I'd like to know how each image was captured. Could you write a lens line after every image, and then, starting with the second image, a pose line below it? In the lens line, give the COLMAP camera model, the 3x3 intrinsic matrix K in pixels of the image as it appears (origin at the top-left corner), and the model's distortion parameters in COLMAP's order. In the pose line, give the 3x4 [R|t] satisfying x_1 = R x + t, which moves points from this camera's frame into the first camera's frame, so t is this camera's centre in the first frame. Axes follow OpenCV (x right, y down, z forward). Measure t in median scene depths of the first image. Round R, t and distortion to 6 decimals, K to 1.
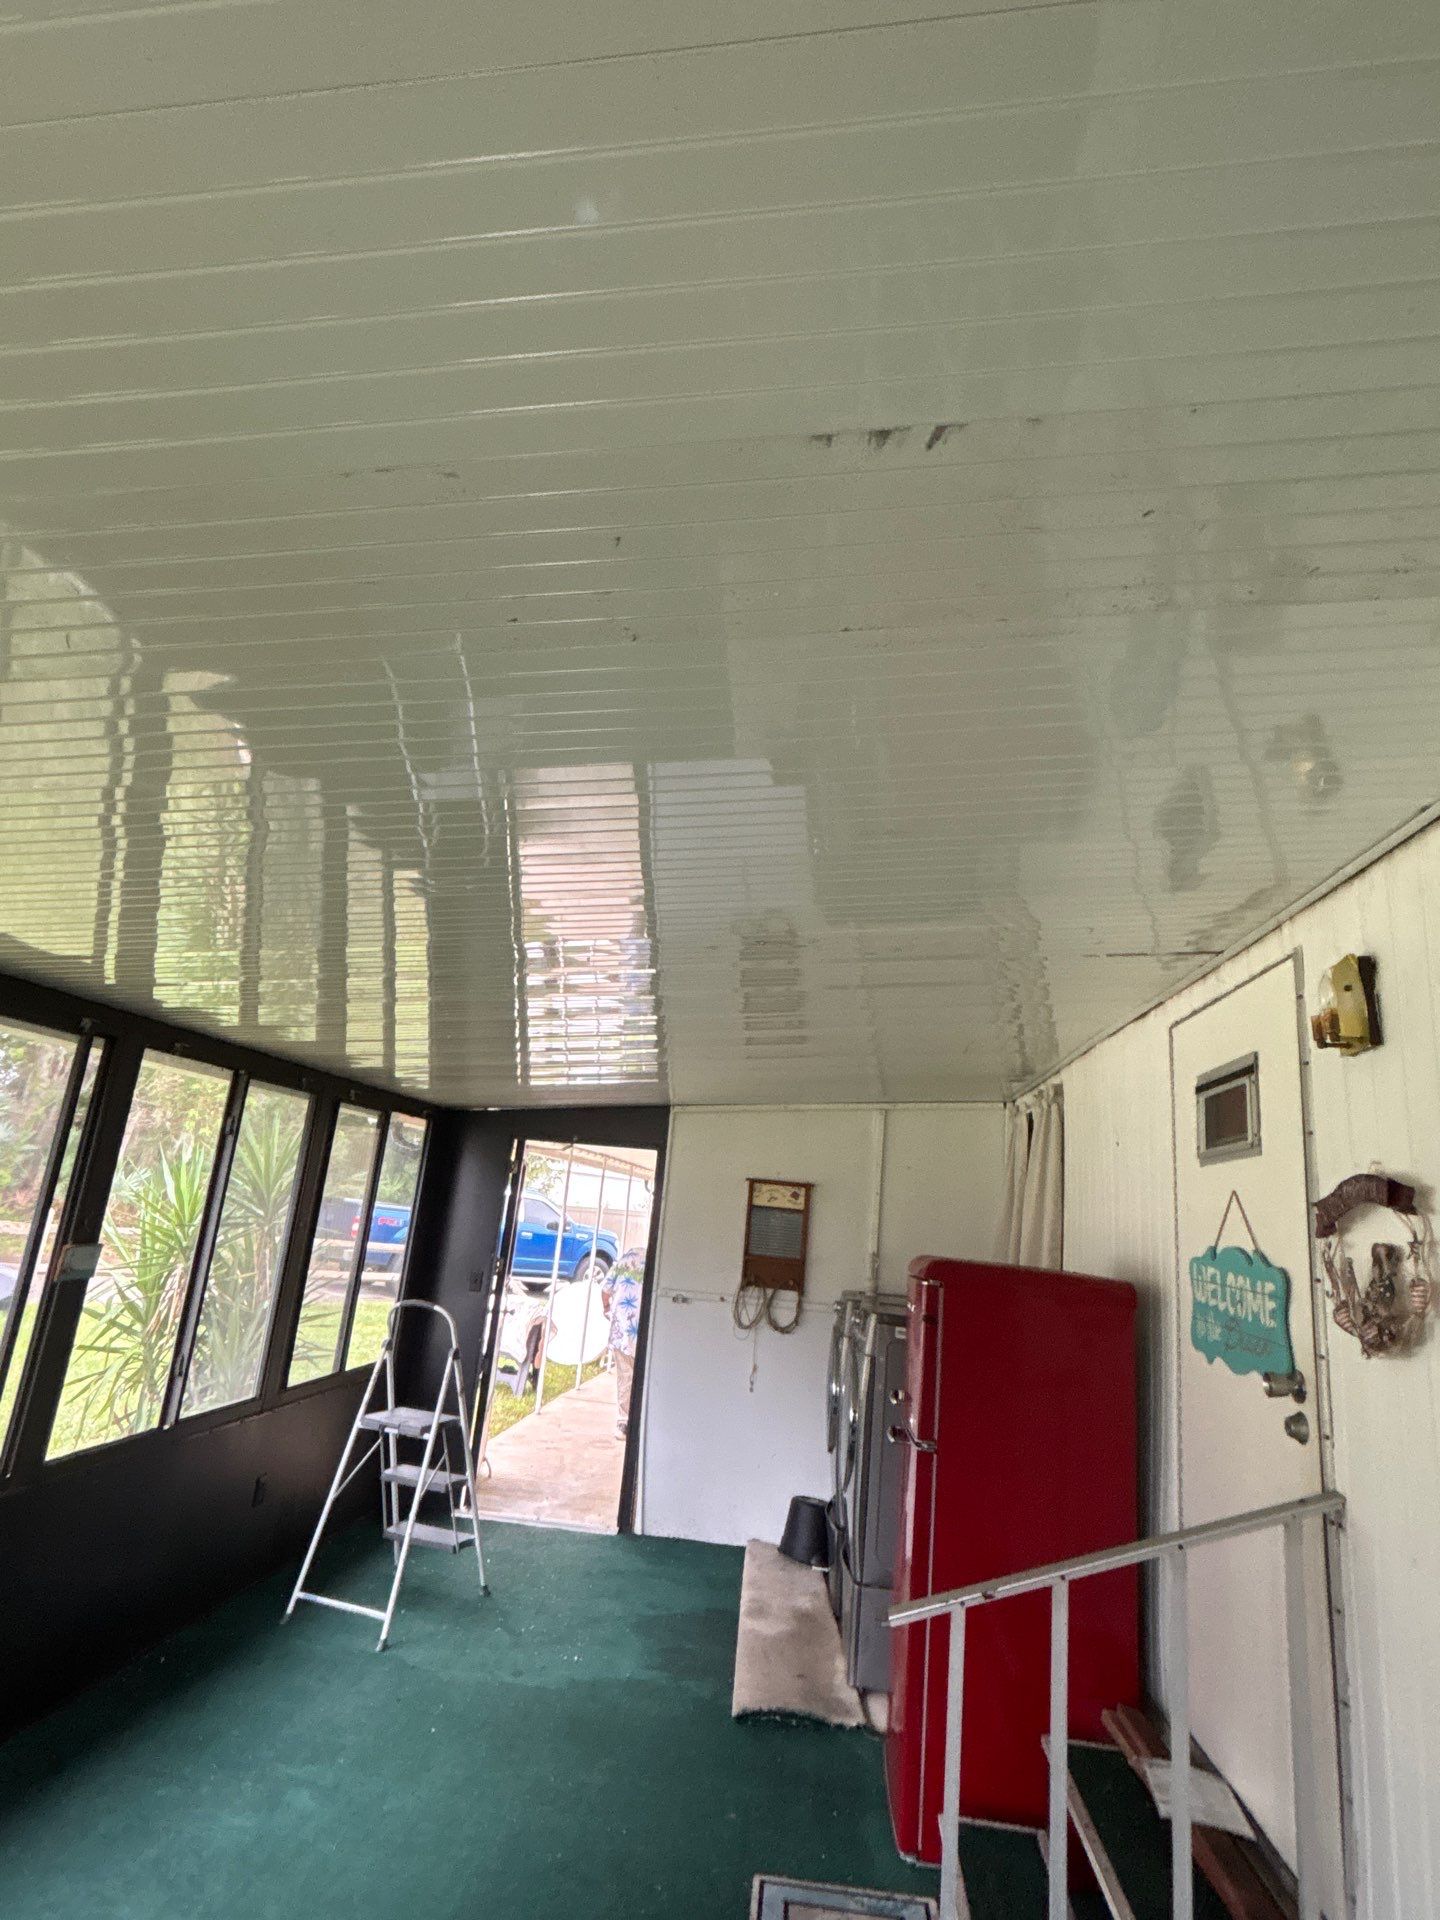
lens RADIAL K [[1016.5, 0, 719.9], [0, 1016.5, 931.0], [0, 0, 1]] dist [0.024223, 0.002259]
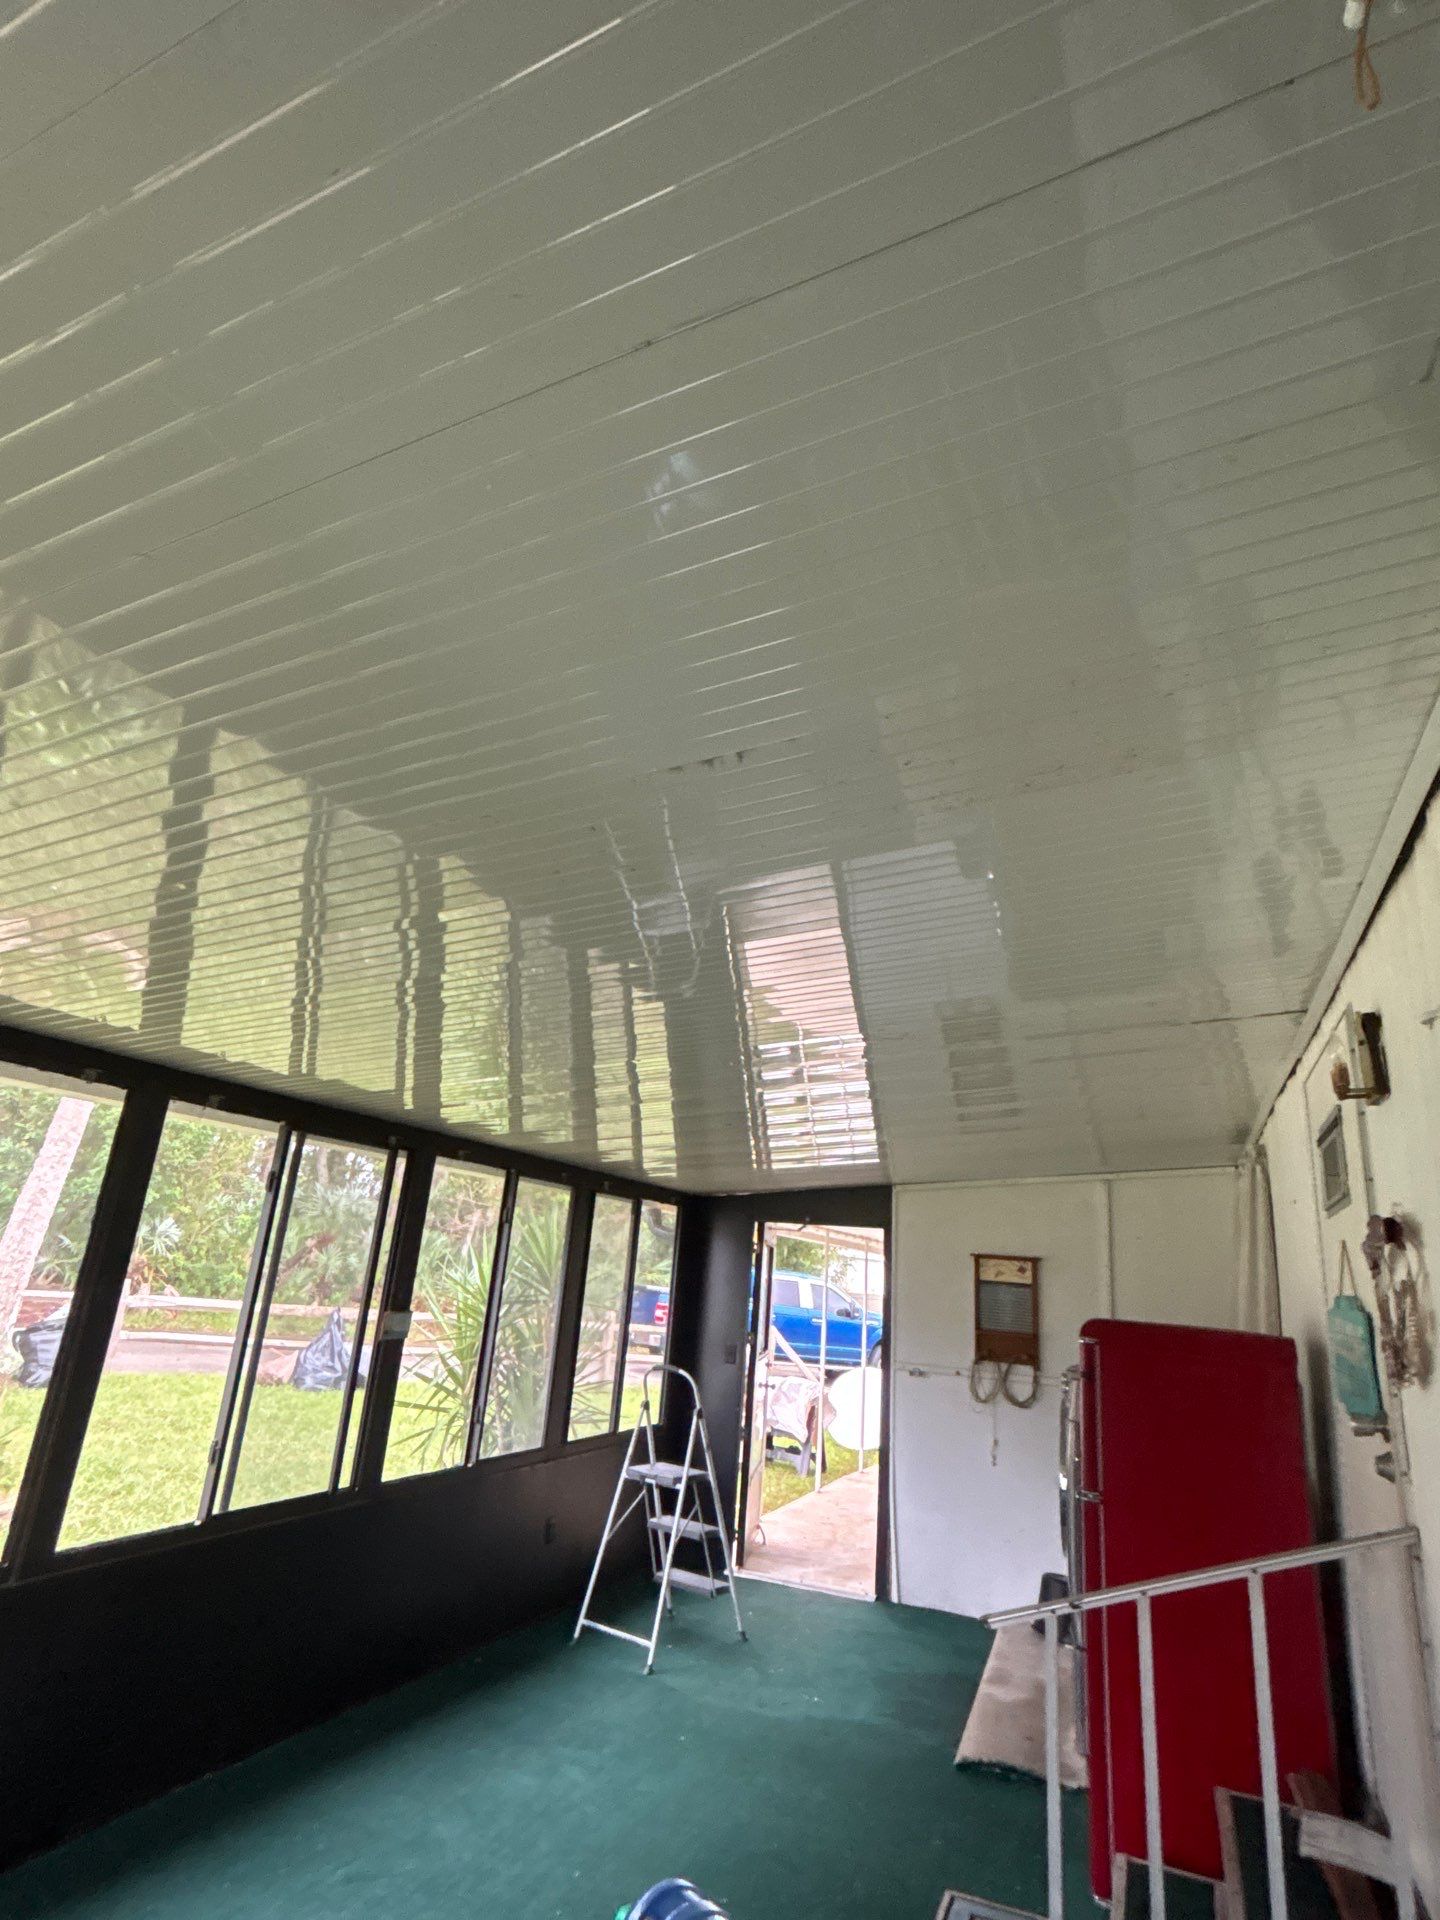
lens RADIAL K [[1016.5, 0, 719.9], [0, 1016.5, 931.0], [0, 0, 1]] dist [0.024223, 0.002259]
pose [[0.956600, -0.111629, -0.269176, 0.111817], [0.089254, 0.991562, -0.094015, -0.008615], [0.277399, 0.065910, 0.958491, -0.101480]]
